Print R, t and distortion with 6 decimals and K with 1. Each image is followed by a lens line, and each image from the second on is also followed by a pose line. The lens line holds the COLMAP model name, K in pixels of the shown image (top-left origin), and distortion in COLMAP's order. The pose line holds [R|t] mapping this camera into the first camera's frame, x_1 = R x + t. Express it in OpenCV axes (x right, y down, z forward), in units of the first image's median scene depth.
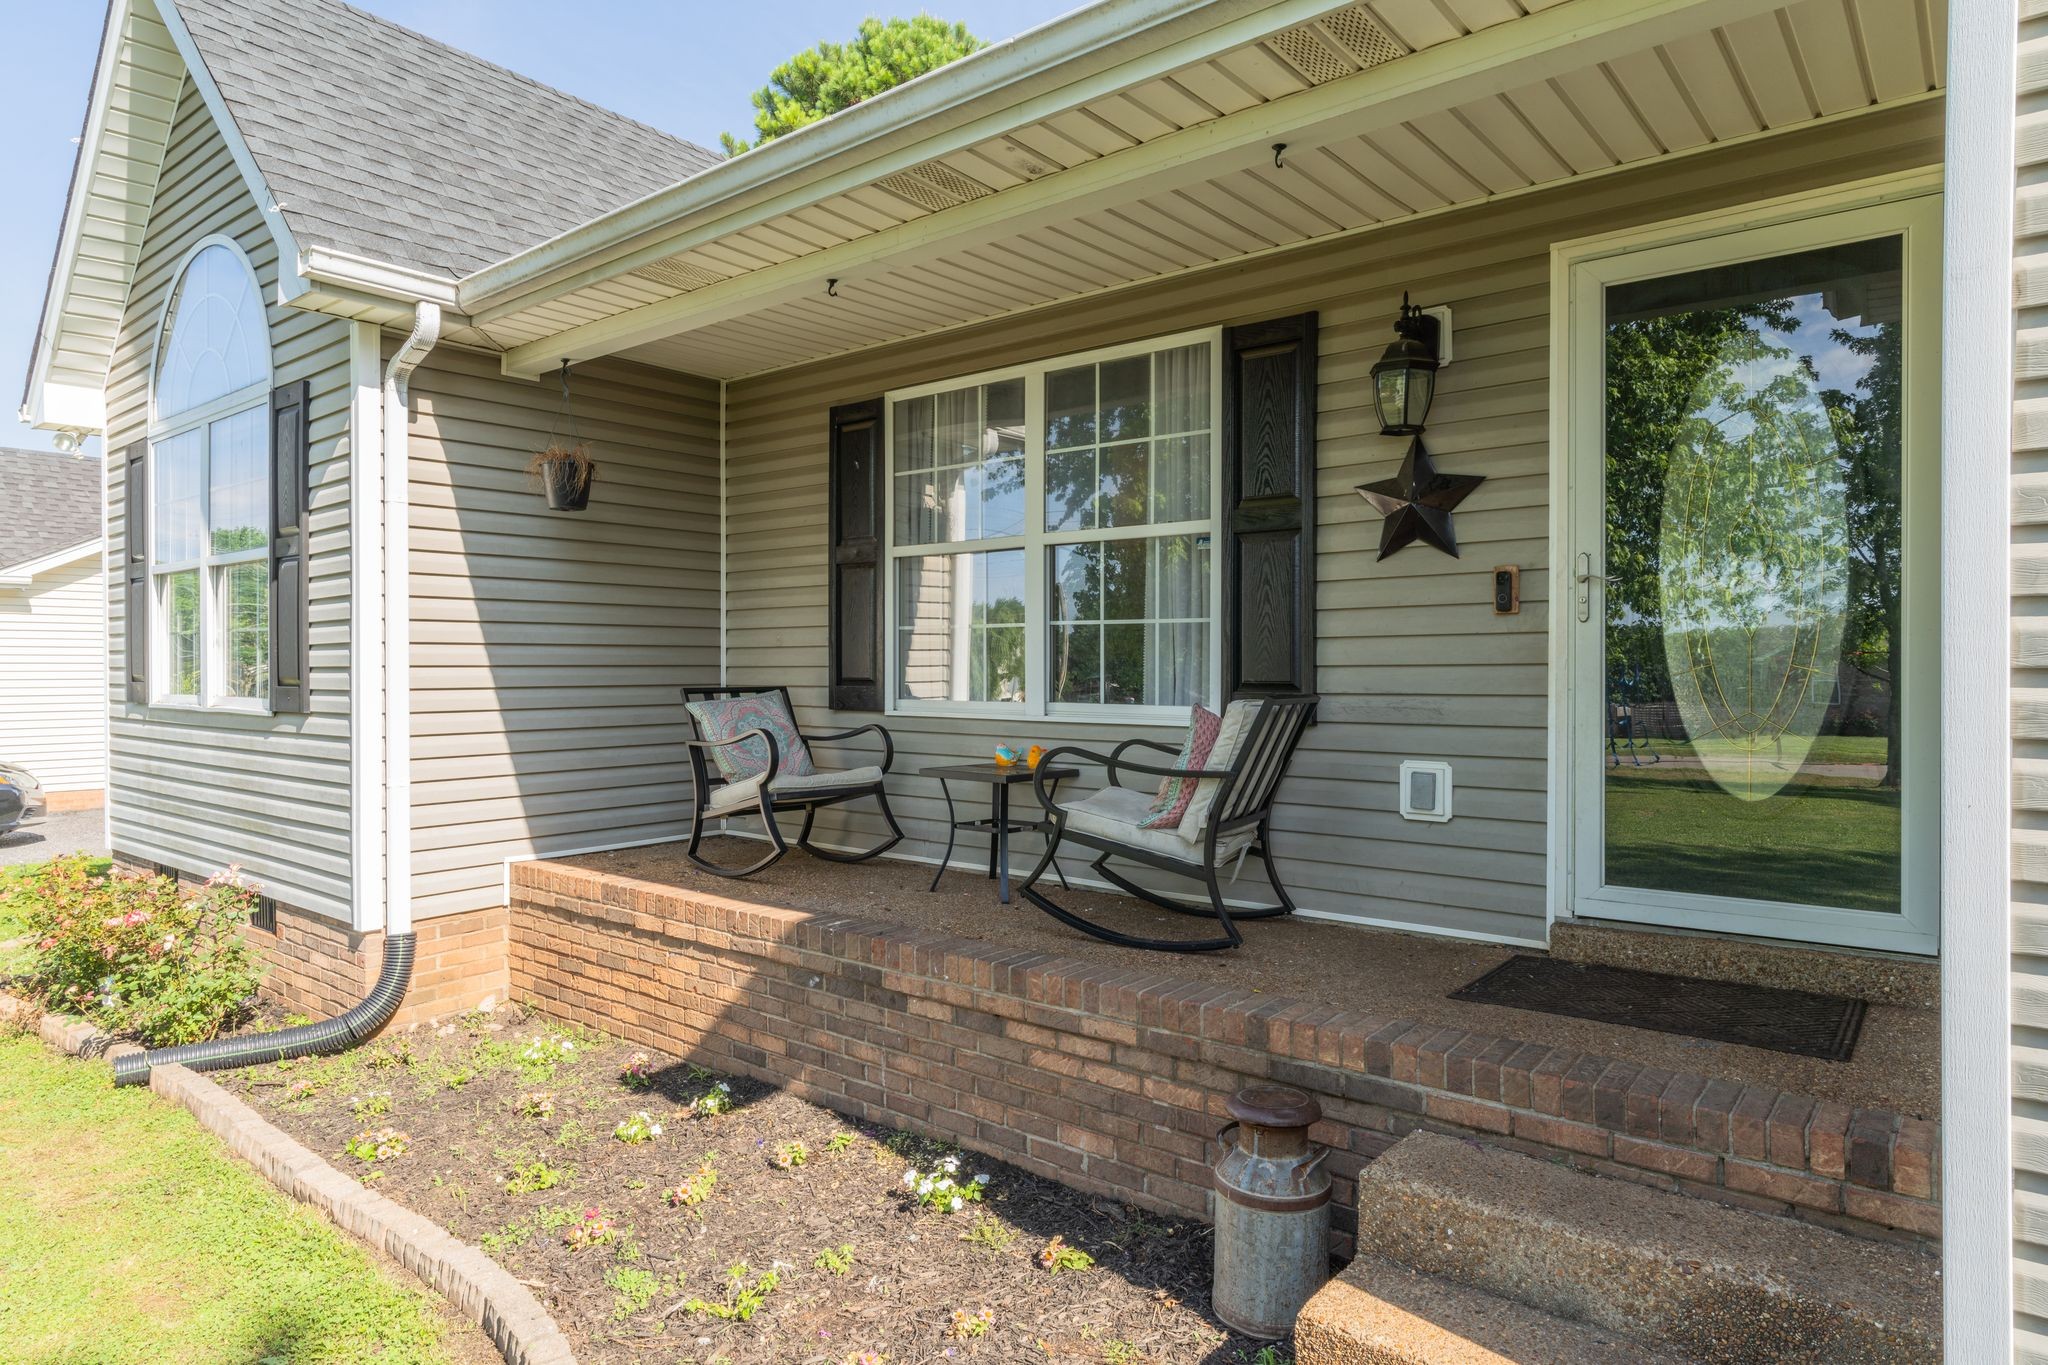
lens RADIAL K [[1236.5, 0, 965.8], [0, 1236.5, 671.9], [0, 0, 1]] dist [-0.002767, 0.000871]
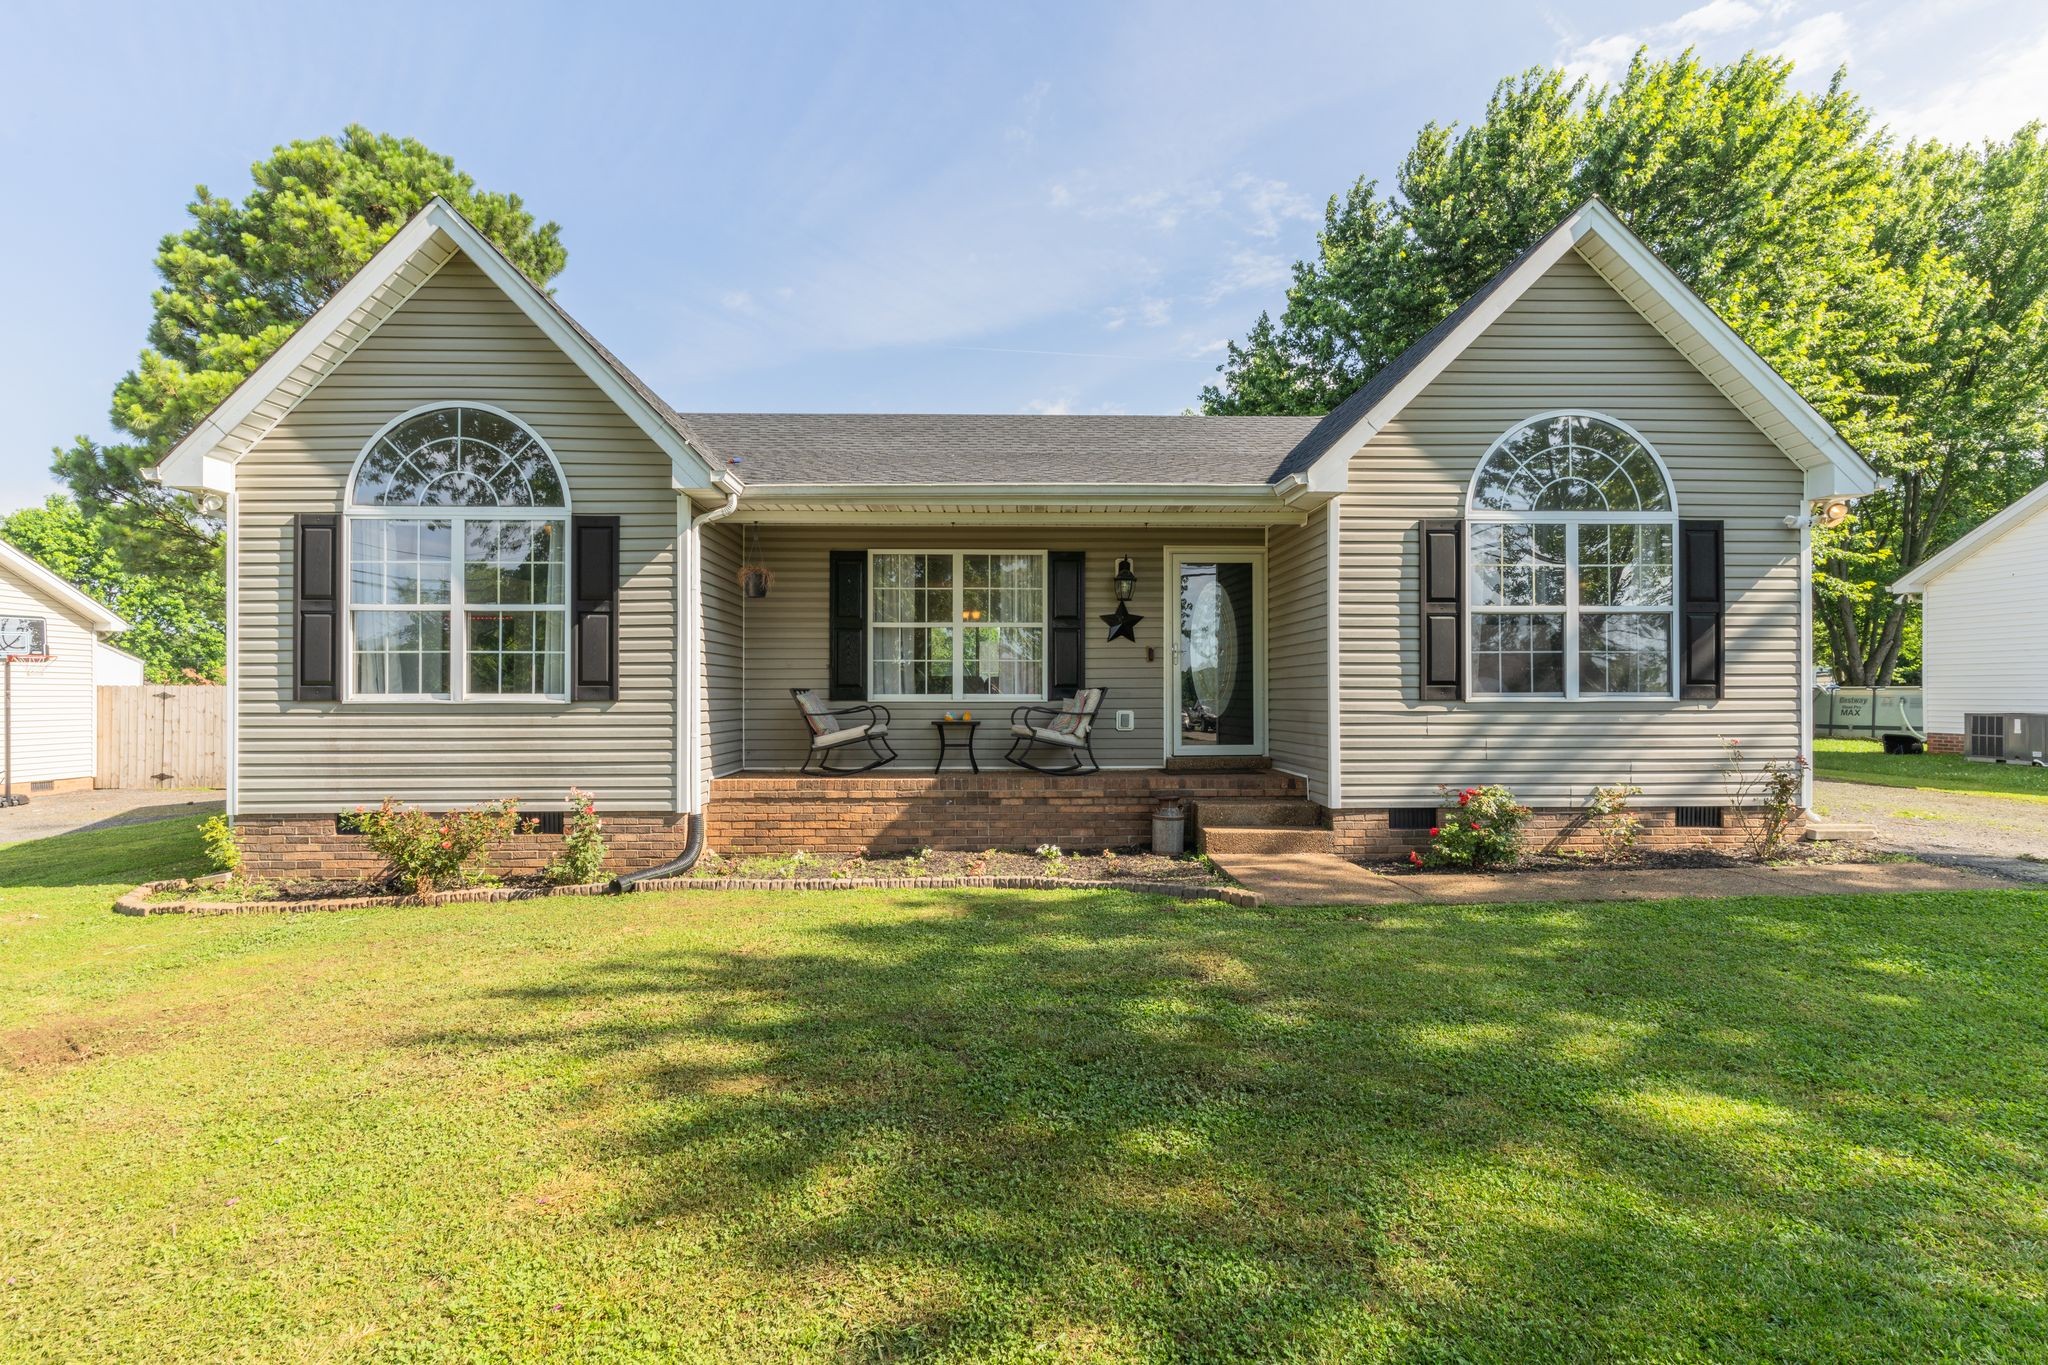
lens RADIAL K [[977.3, 0, 1036.0], [0, 977.3, 690.9], [0, 0, 1]] dist [0.002047, -0.000237]
pose [[0.748578, 0.002676, 0.663041, -1.223578], [0.003109, 0.999967, -0.007546, 0.038207], [-0.663040, 0.007710, 0.748545, -0.560089]]
